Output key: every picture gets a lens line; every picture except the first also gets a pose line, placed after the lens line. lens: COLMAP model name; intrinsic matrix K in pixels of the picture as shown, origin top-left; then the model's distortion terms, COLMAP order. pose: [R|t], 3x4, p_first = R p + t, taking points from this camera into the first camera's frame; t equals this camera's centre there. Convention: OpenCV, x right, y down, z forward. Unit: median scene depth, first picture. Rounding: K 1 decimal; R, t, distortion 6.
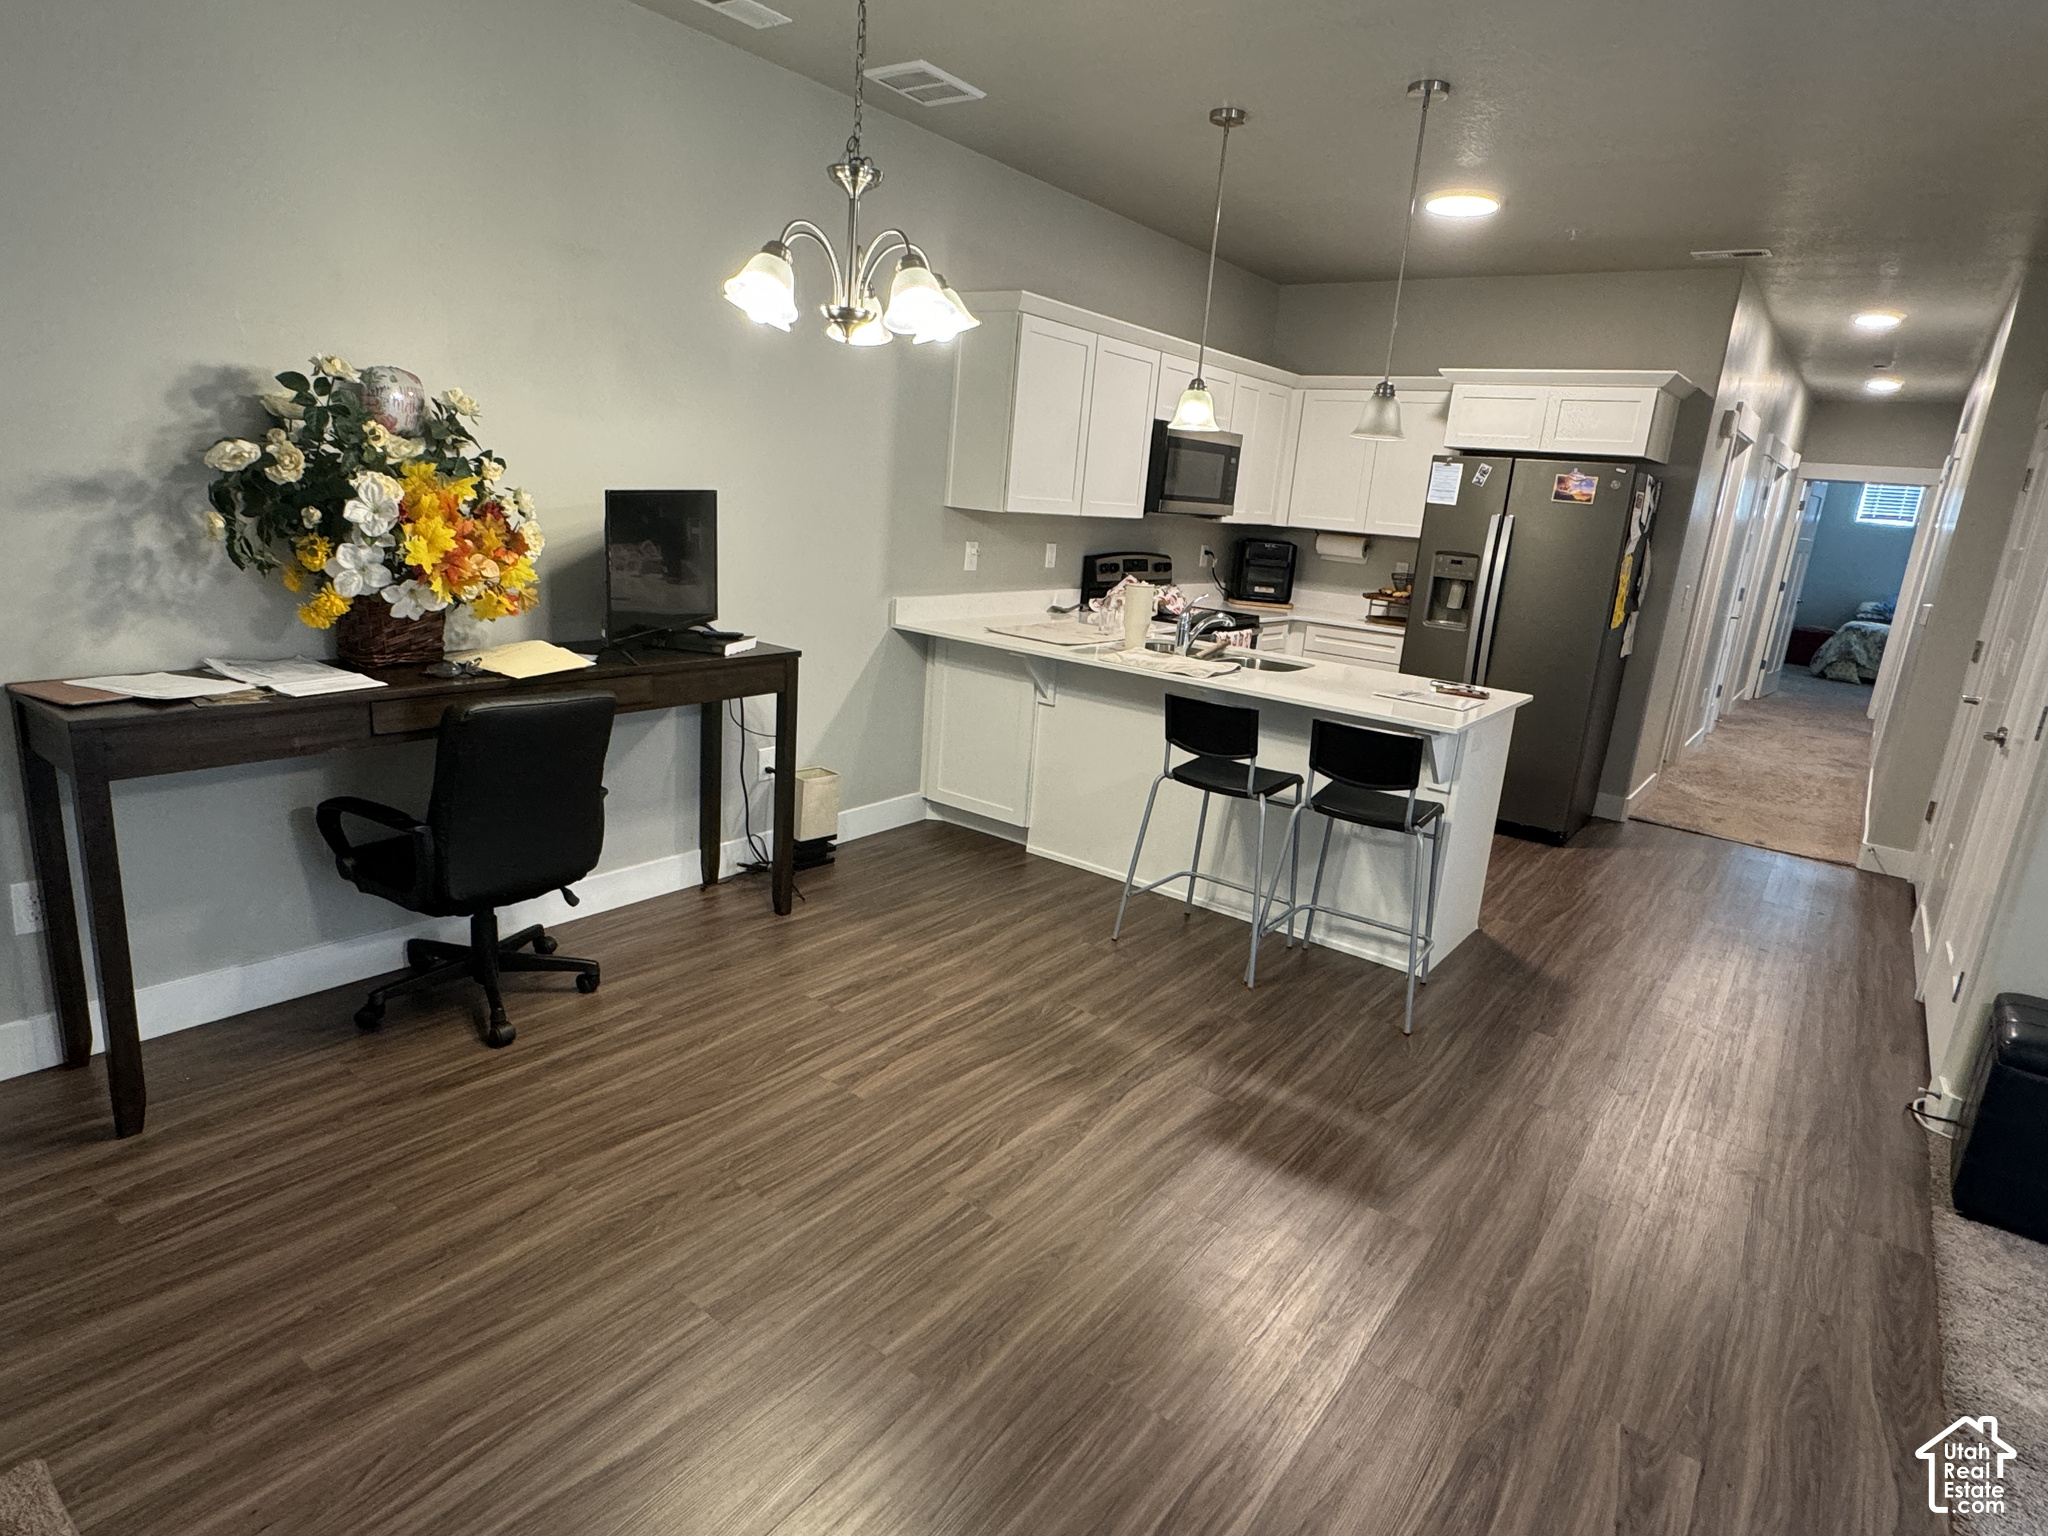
lens RADIAL K [[1126.3, 0, 1019.3], [0, 1126.3, 780.3], [0, 0, 1]] dist [0.001952, -0.004003]
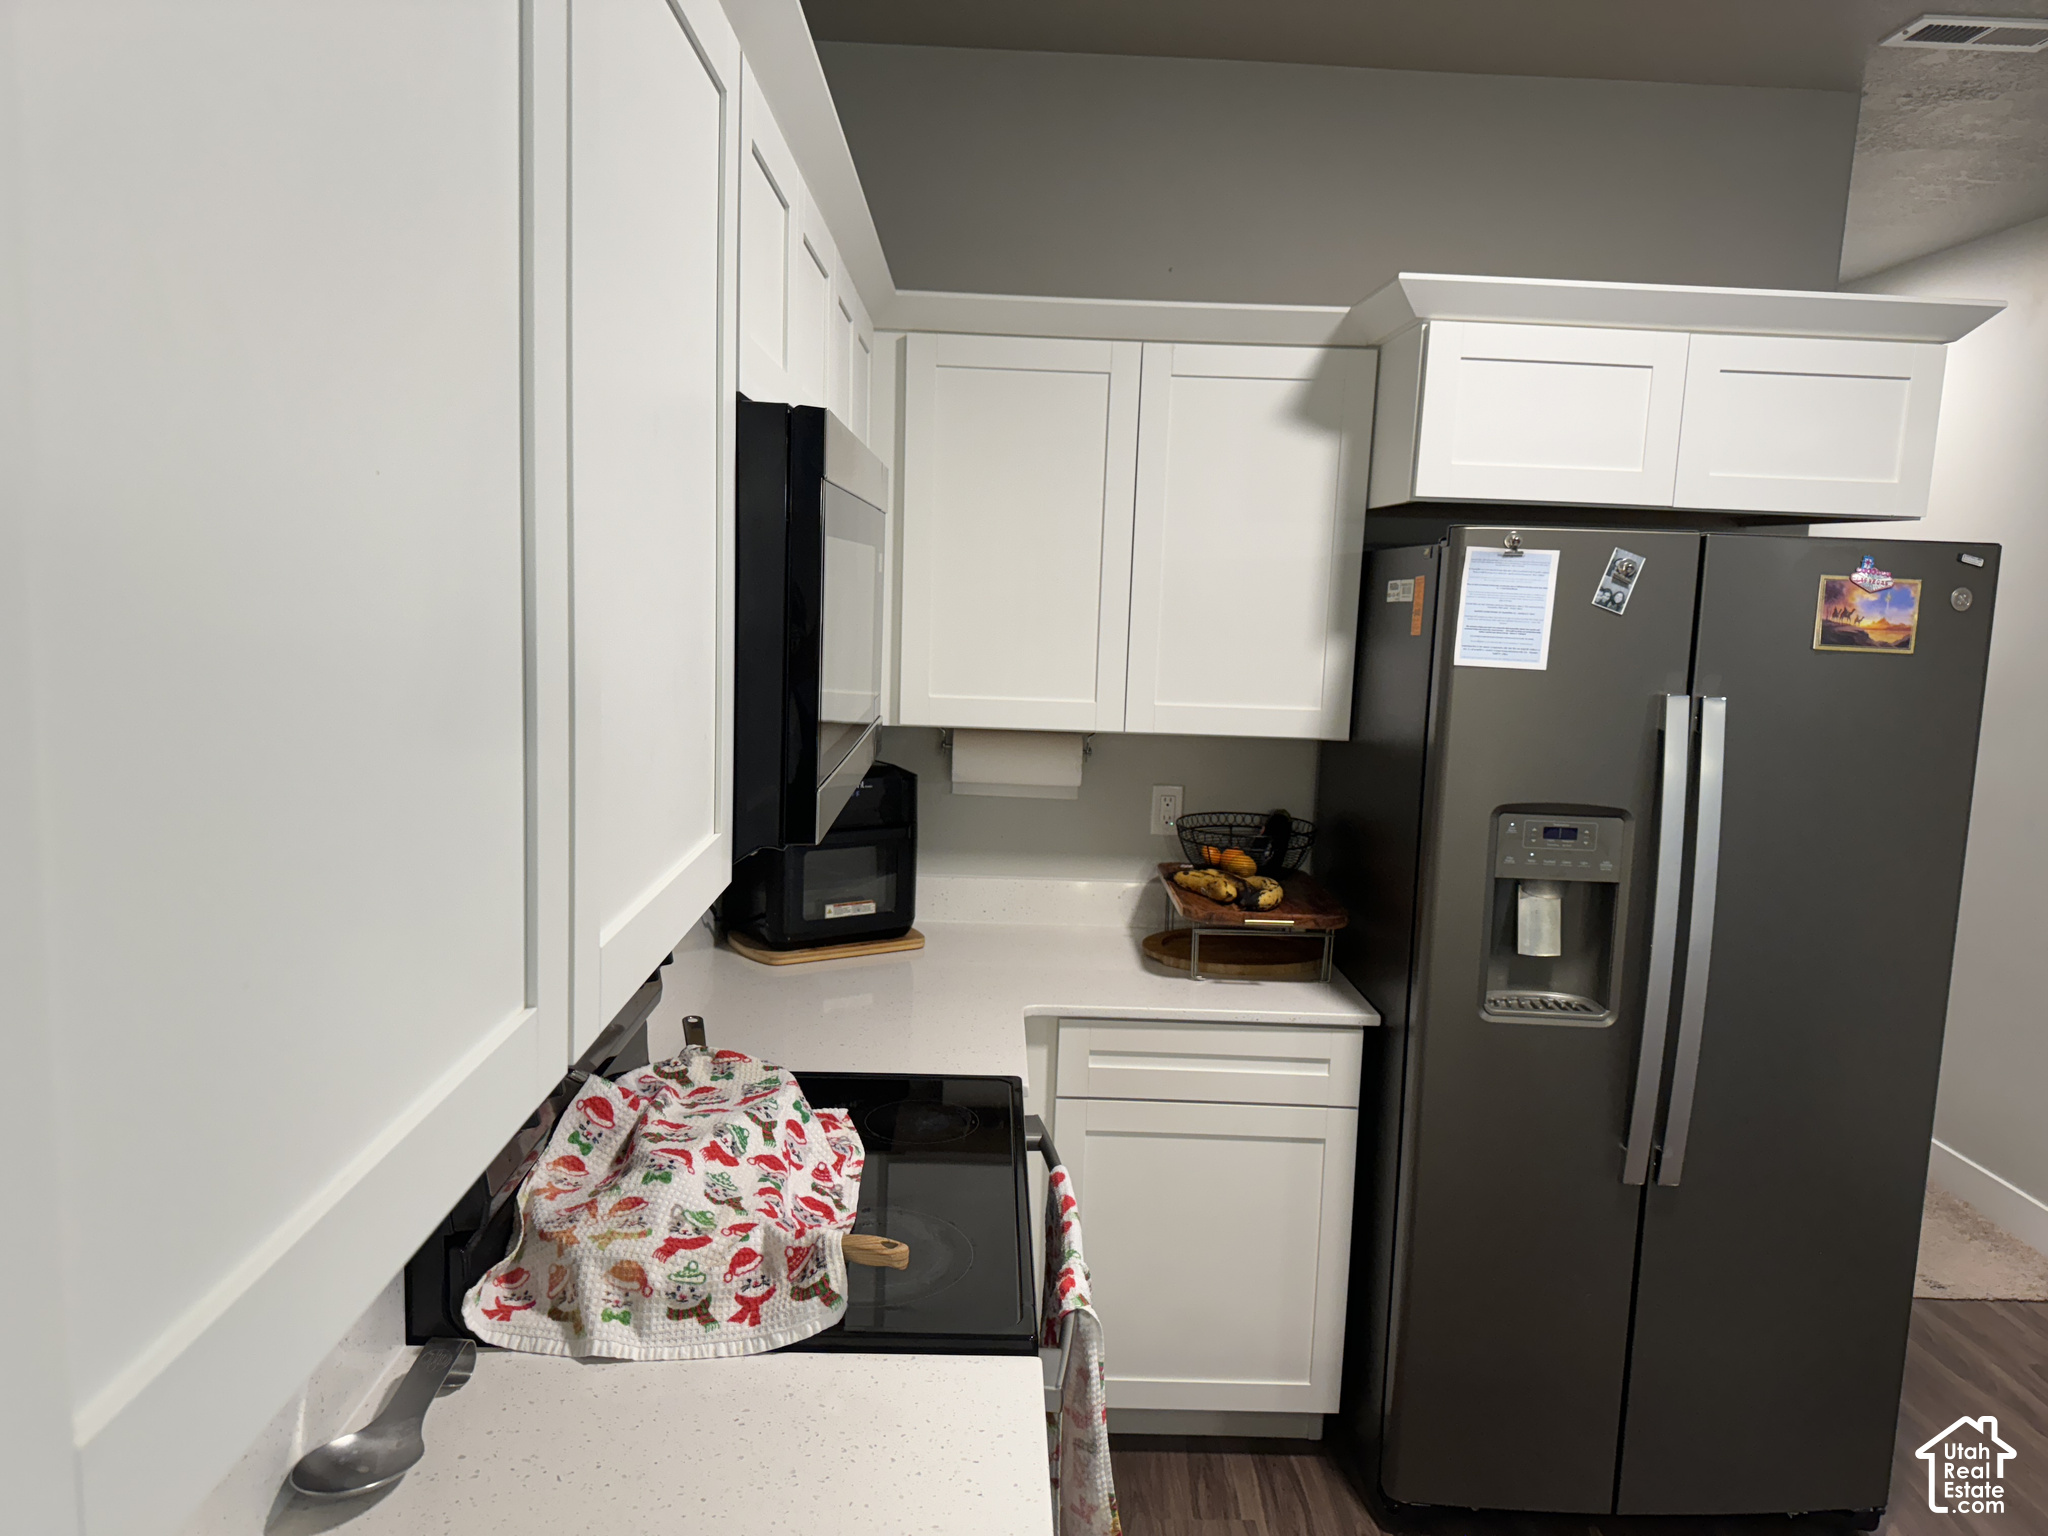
lens RADIAL K [[1446.0, 0, 1014.0], [0, 1446.0, 781.5], [0, 0, 1]] dist [0.049554, -0.072661]
pose [[0.784661, -0.137322, 0.604524, -0.009241], [0.183272, 0.982954, -0.014597, -0.340970], [-0.592214, 0.122246, 0.796453, 1.092108]]
